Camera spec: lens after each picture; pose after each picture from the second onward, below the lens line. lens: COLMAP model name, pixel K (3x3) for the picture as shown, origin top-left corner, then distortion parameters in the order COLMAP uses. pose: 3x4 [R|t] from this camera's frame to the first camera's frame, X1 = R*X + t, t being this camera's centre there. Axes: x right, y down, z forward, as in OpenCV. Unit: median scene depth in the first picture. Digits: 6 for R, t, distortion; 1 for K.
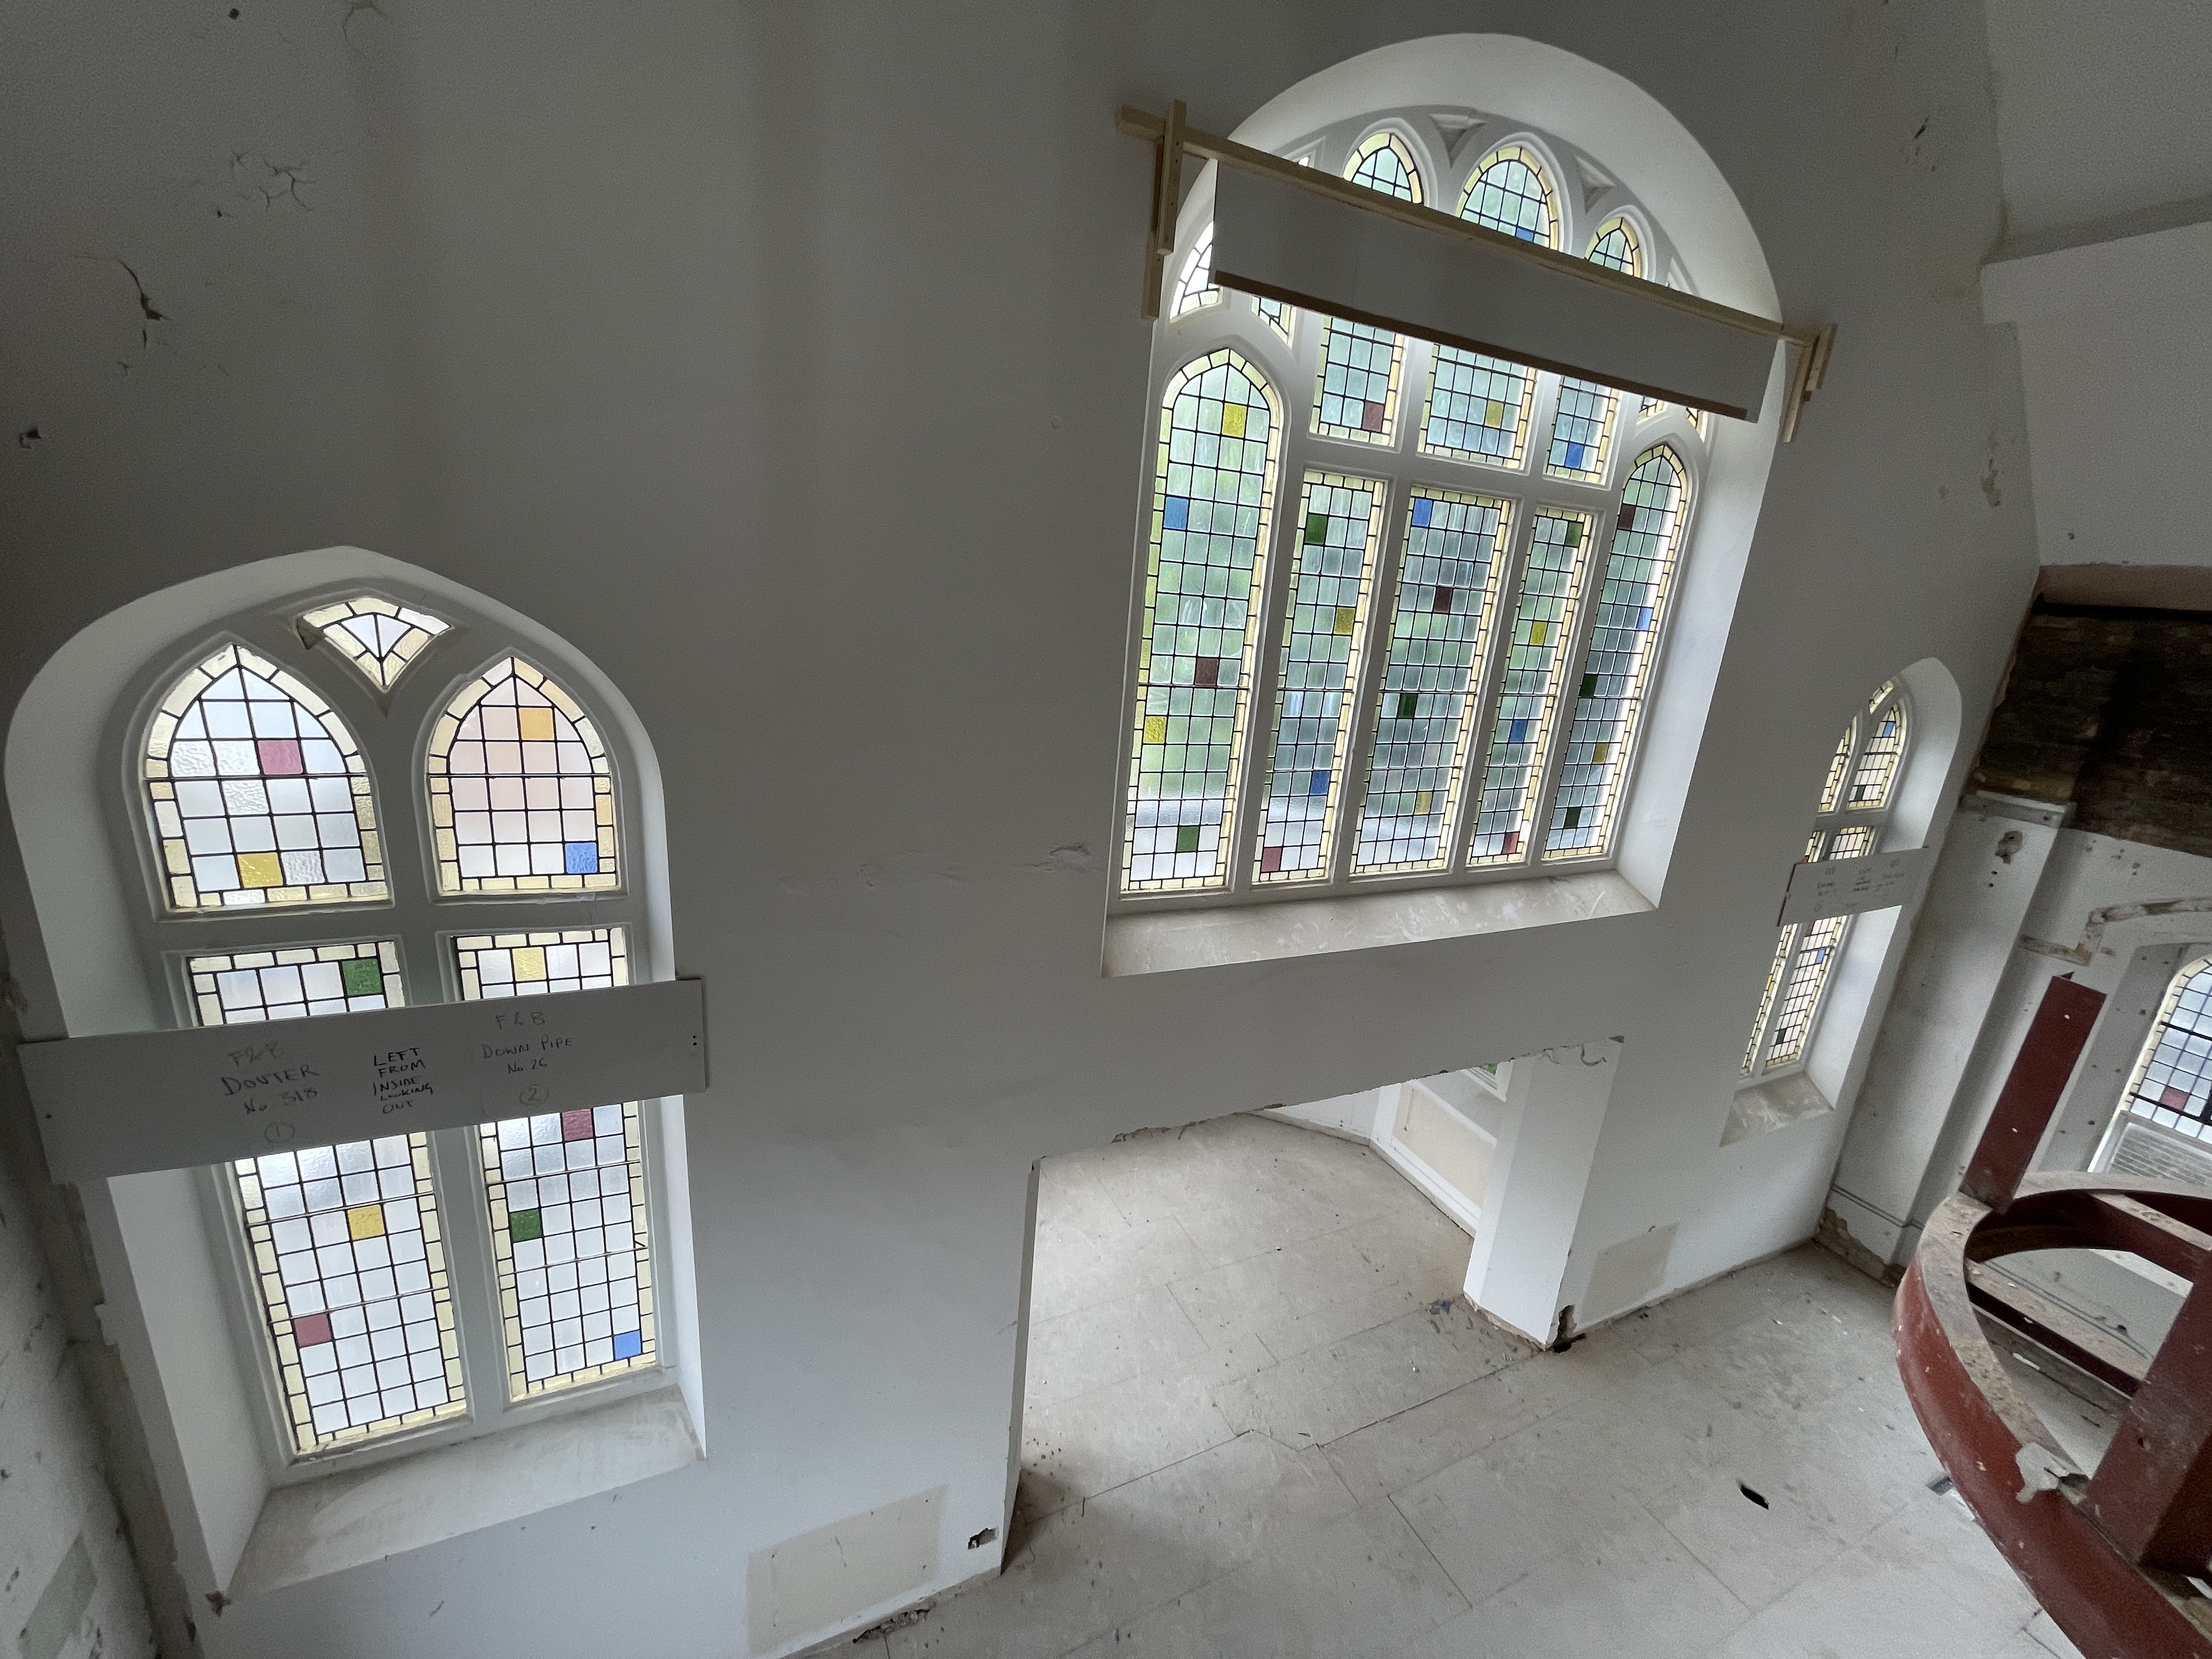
lens RADIAL K [[917.9, 0, 1106.0], [0, 917.9, 829.5], [0, 0, 1]] dist [0.009096, -0.000023]
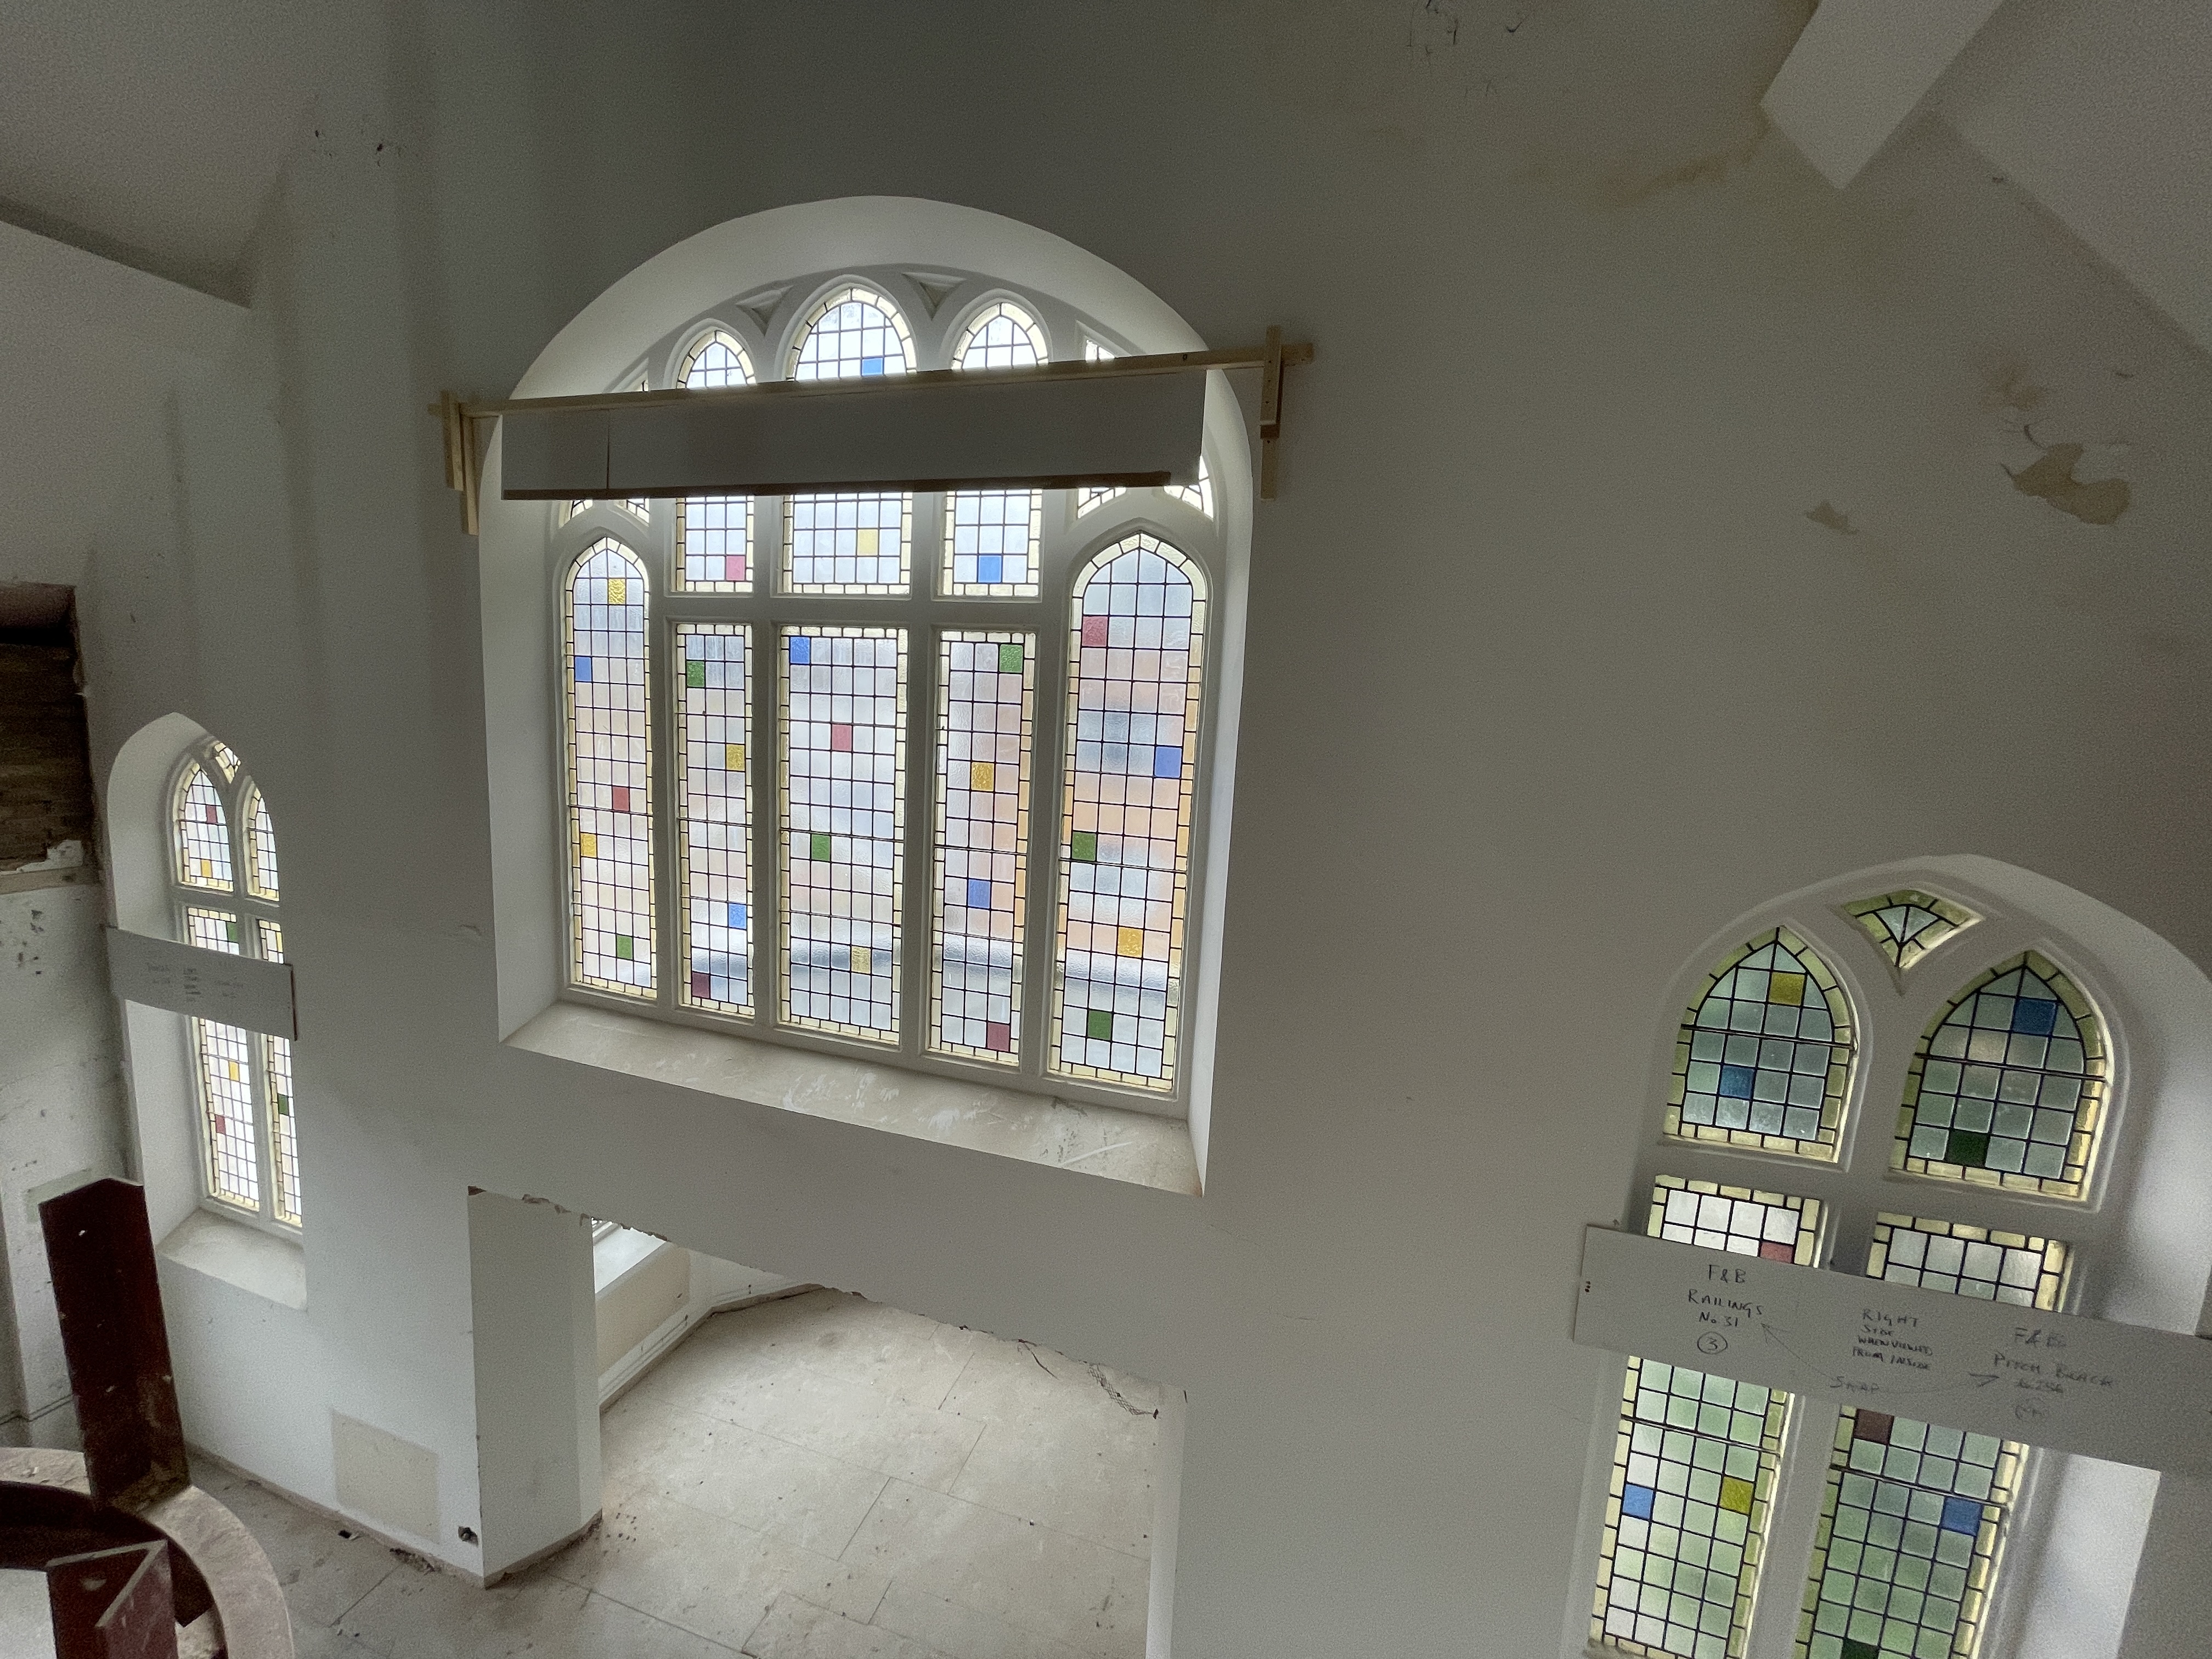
lens RADIAL K [[863.1, 0, 1108.3], [0, 863.1, 875.5], [0, 0, 1]] dist [0.008321, 0.000106]
pose [[0.733972, 0.061020, -0.676433, 1.164879], [-0.191810, 0.974036, -0.120259, -0.058195], [0.651532, 0.218014, 0.726619, 0.563807]]
